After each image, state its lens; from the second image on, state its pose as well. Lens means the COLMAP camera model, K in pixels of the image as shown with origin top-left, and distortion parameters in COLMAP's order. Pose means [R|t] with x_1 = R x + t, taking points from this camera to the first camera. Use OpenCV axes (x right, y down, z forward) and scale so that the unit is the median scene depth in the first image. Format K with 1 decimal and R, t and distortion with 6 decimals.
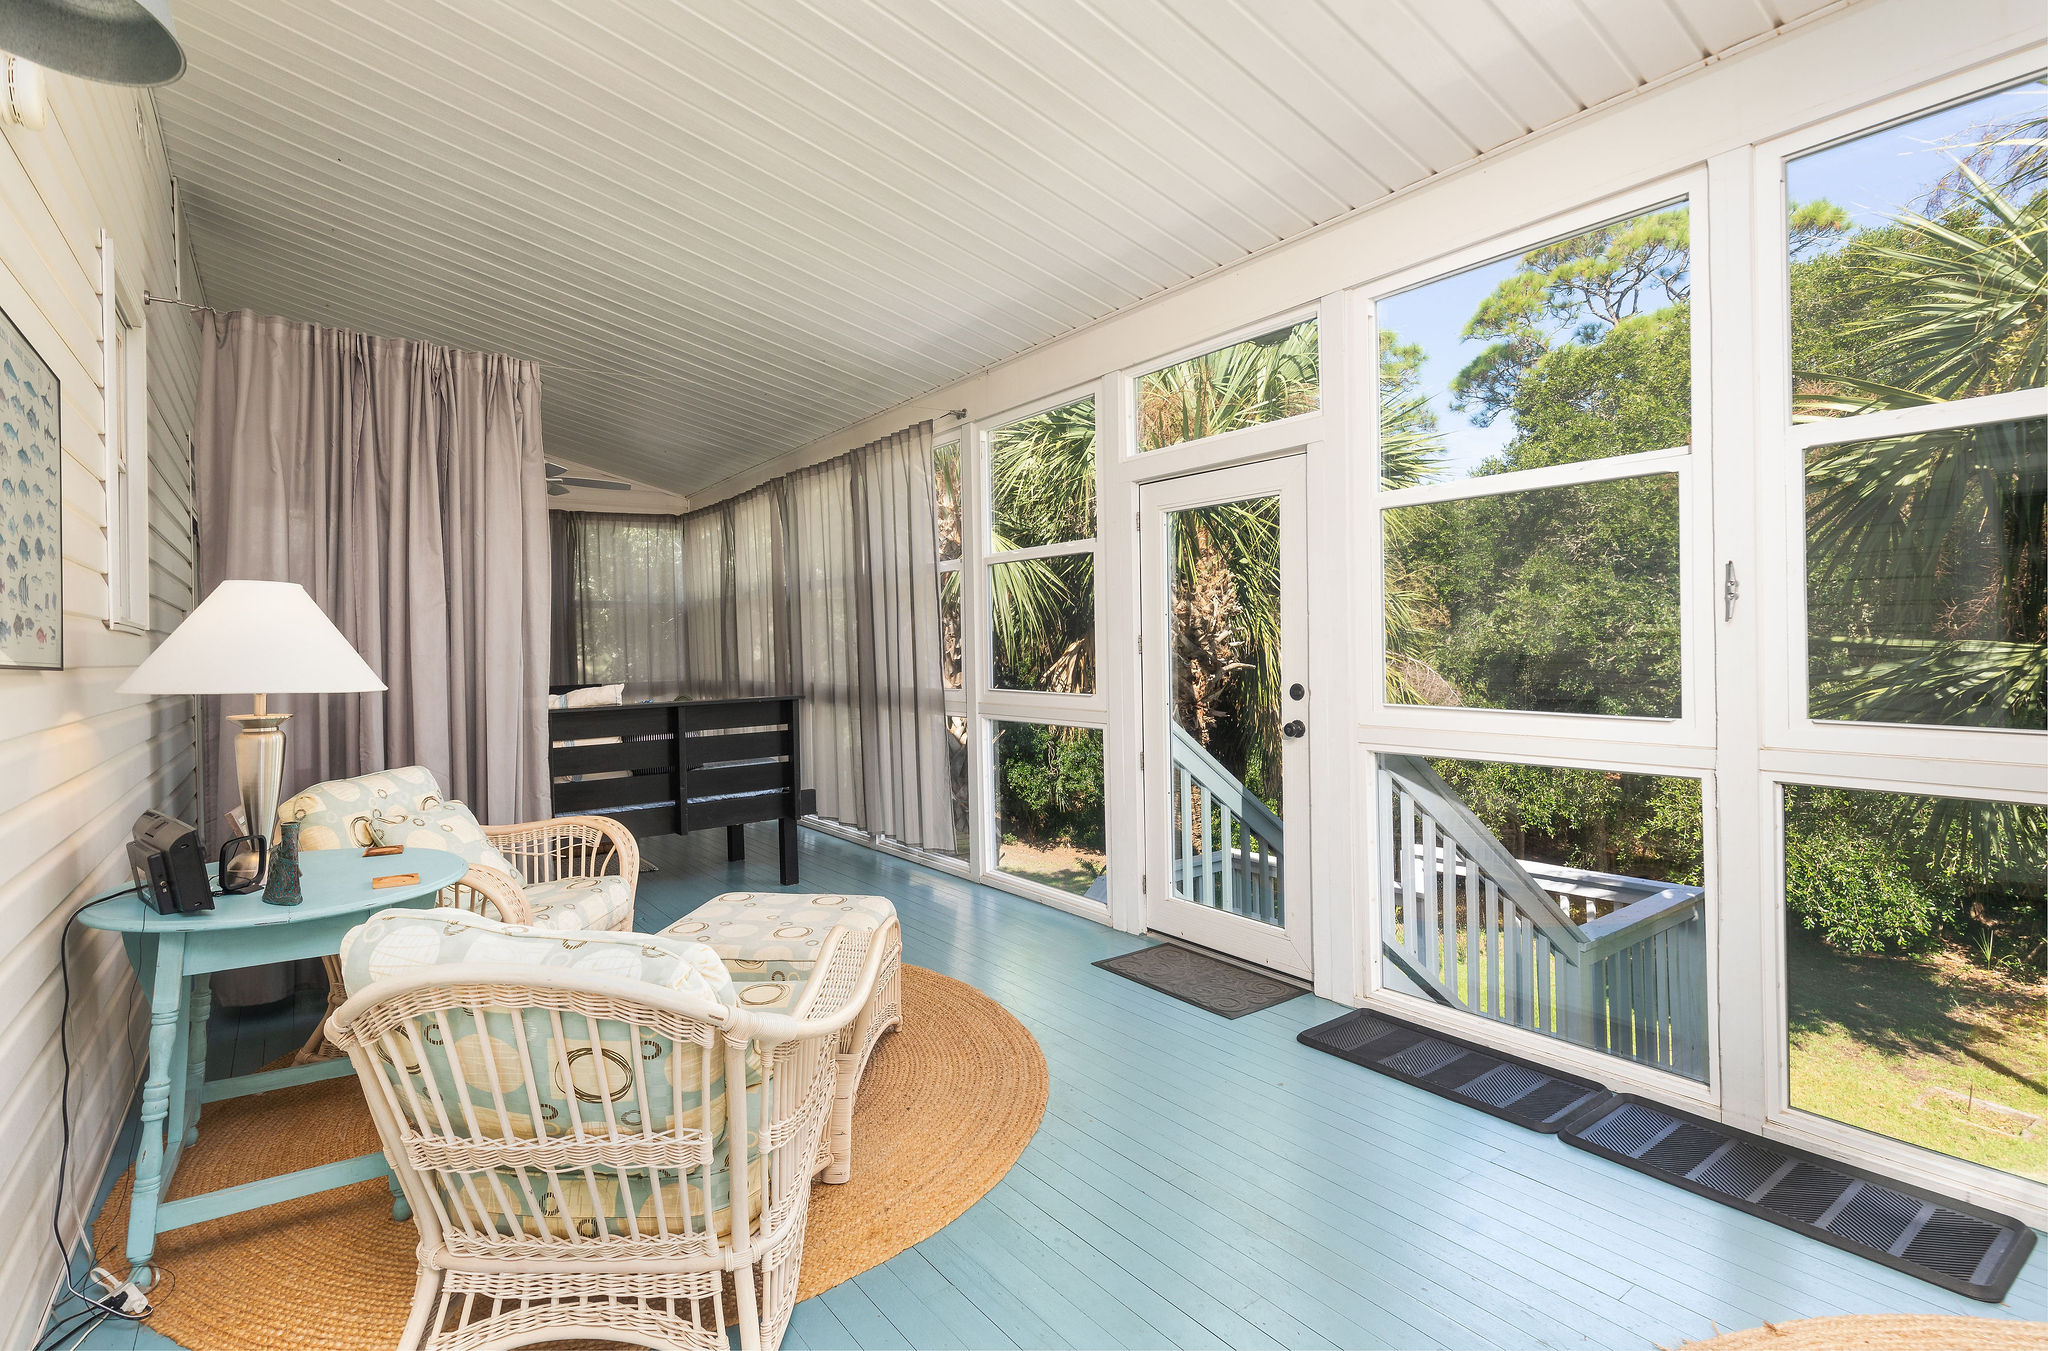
lens RADIAL K [[955.0, 0, 999.5], [0, 955.0, 633.5], [0, 0, 1]] dist [0.012043, -0.003483]
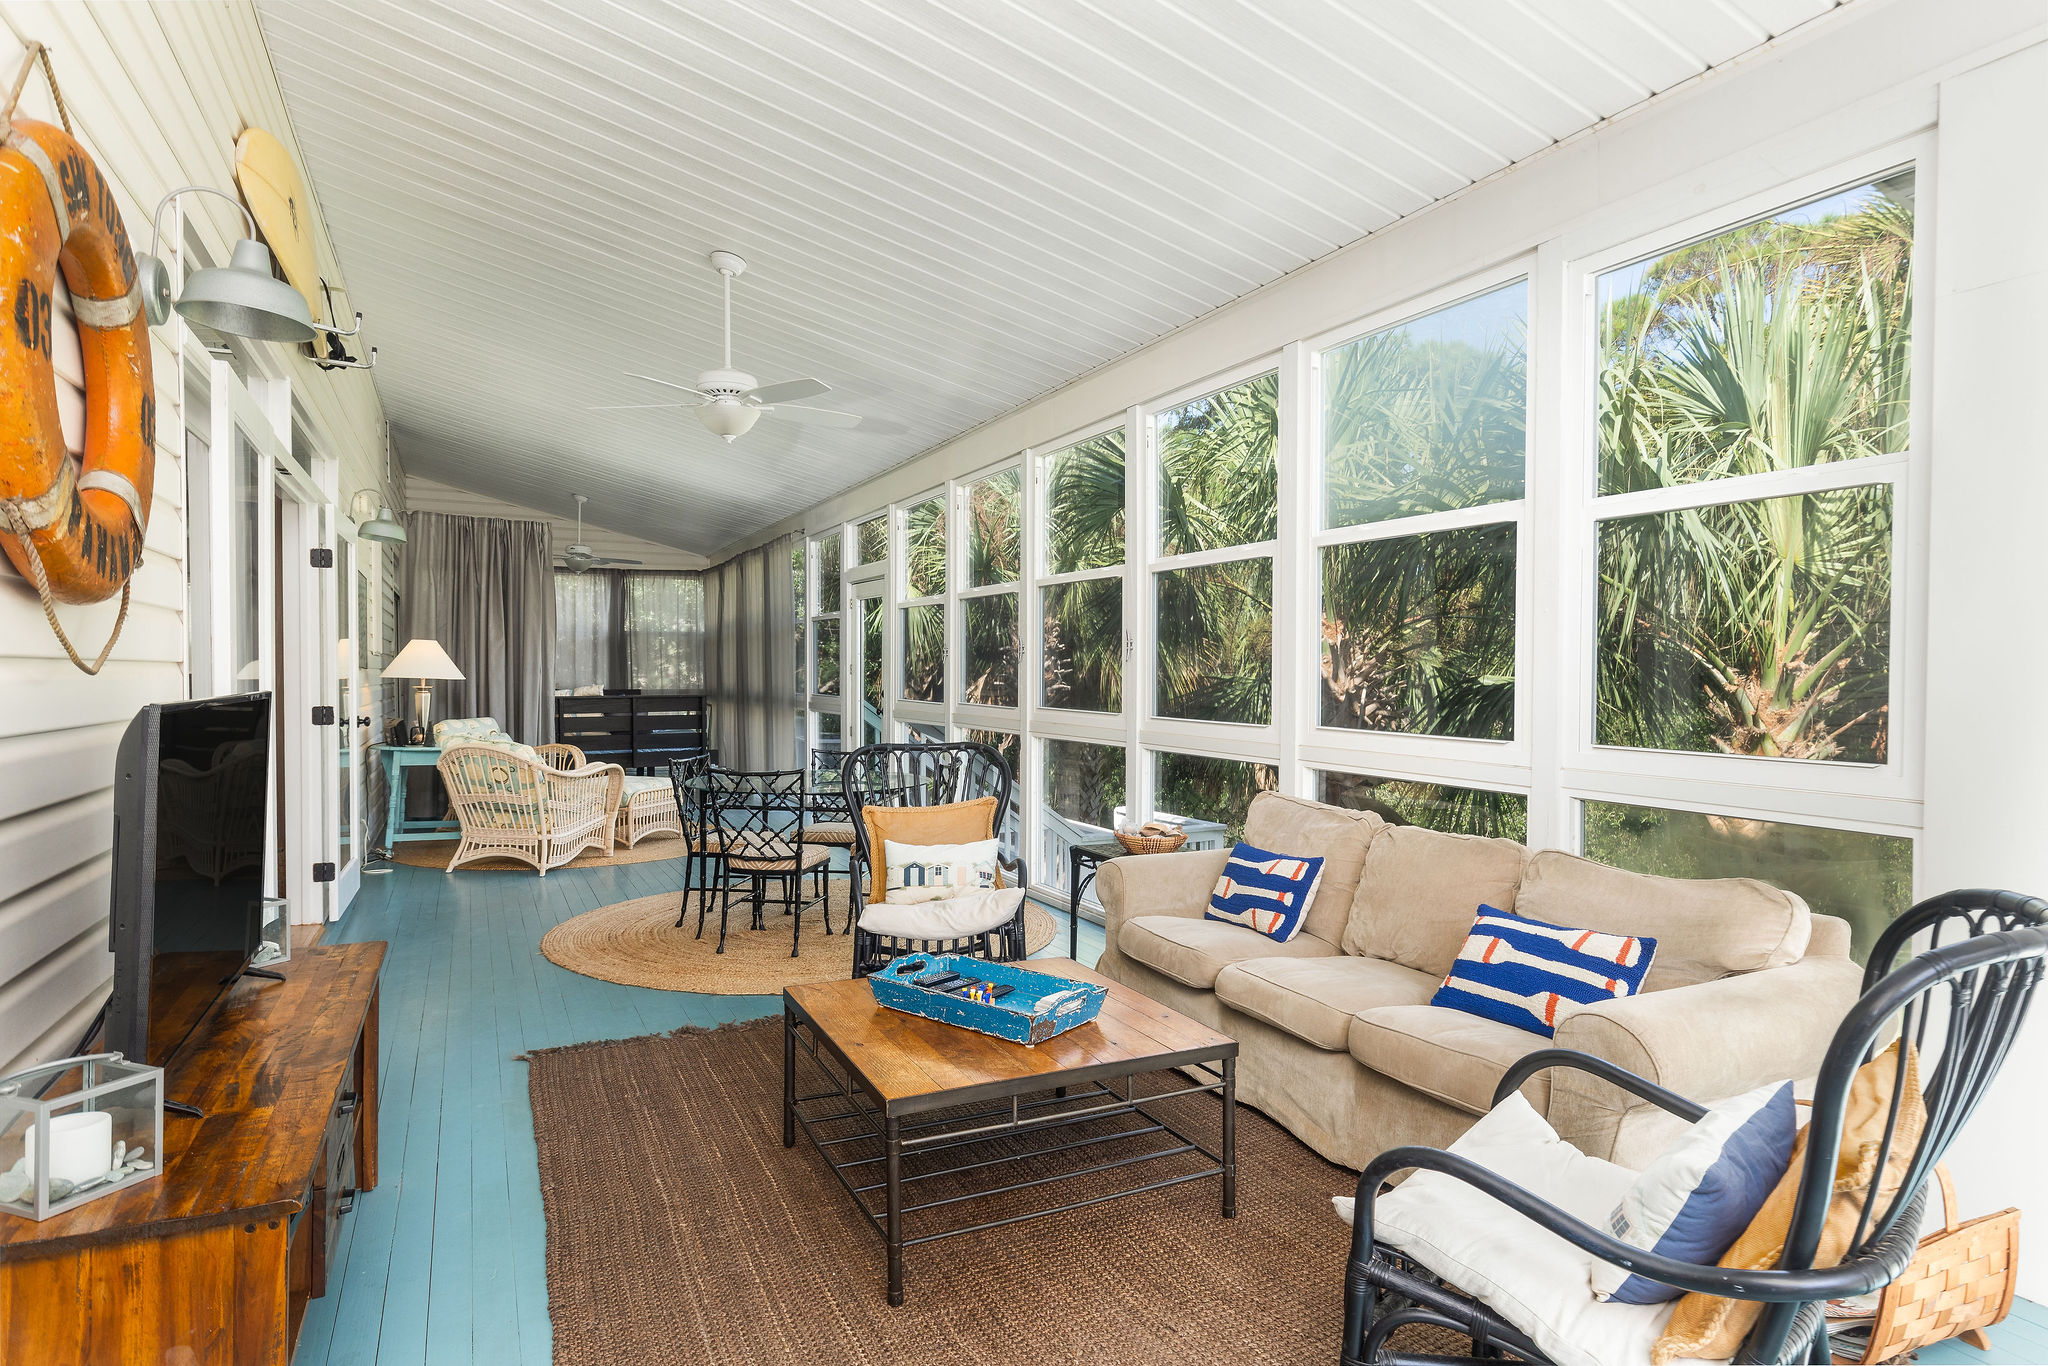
lens RADIAL K [[1108.5, 0, 1033.9], [0, 1108.5, 686.9], [0, 0, 1]] dist [0.005500, -0.000834]
pose [[0.986202, 0.022201, -0.164052, 1.029619], [-0.017514, 0.999398, 0.029962, -0.027540], [0.164619, -0.026676, 0.985996, -1.288116]]
